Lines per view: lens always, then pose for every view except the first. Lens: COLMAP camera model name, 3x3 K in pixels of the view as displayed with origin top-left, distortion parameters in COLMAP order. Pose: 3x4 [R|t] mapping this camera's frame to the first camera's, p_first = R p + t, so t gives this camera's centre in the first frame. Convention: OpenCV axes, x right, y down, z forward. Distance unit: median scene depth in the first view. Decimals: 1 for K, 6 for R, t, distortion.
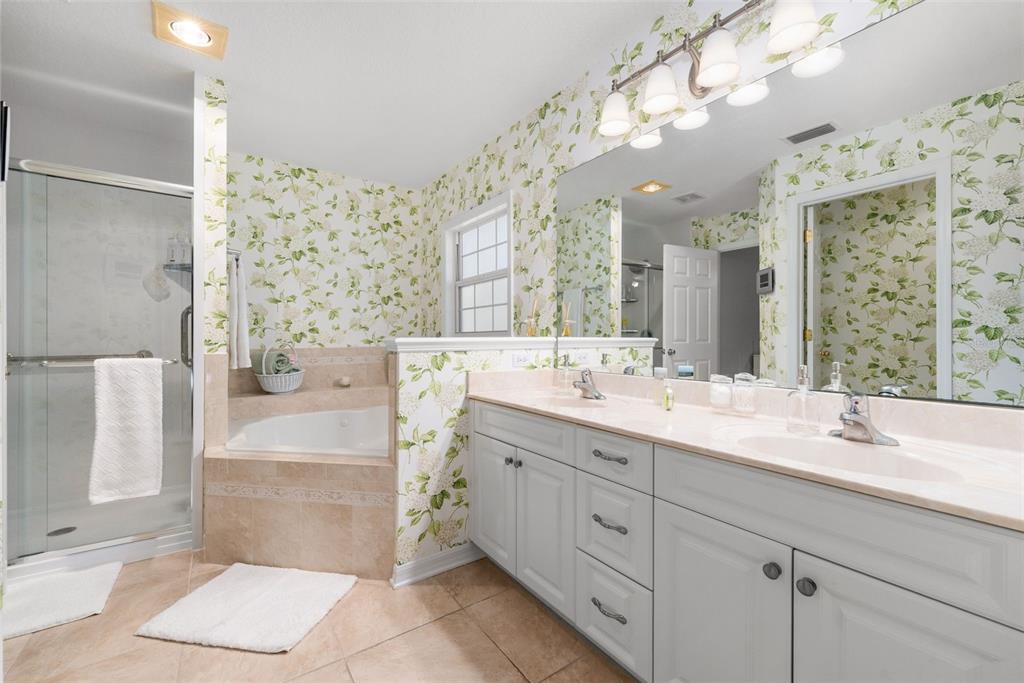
lens RADIAL K [[415.2, 0, 511.2], [0, 415.2, 334.6], [0, 0, 1]] dist [0.000293, -0.000067]
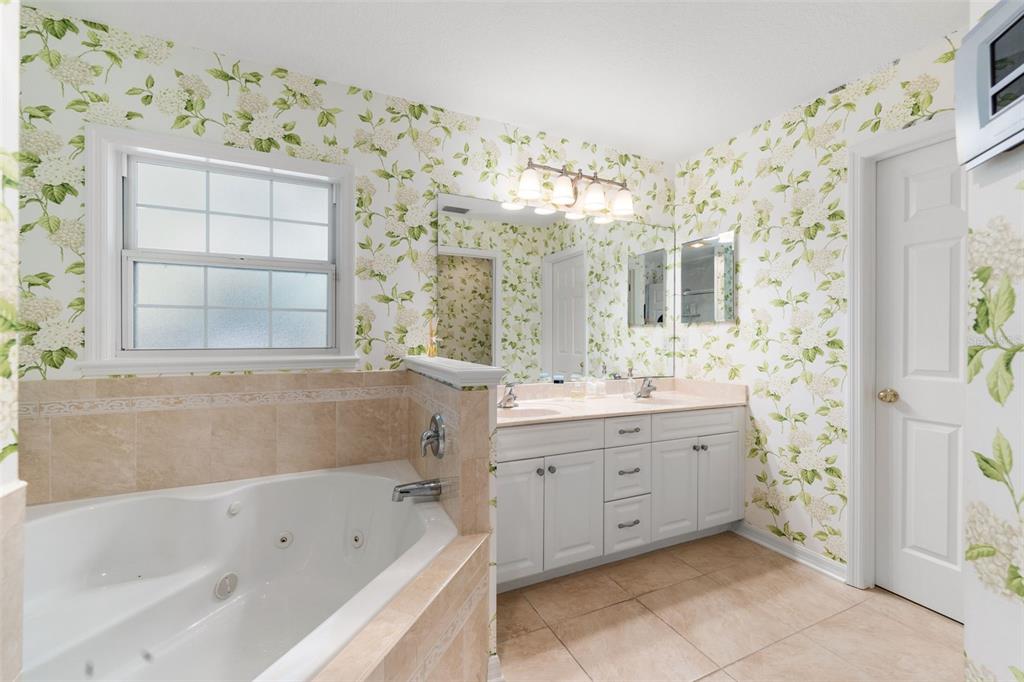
lens RADIAL K [[415.2, 0, 511.2], [0, 415.2, 334.1], [0, 0, 1]] dist [0.000293, -0.000067]
pose [[0.174119, 0.012267, 0.984648, -0.798352], [-0.014238, 0.999849, -0.009939, -0.036618], [-0.984622, -0.012288, 0.174267, 0.636019]]
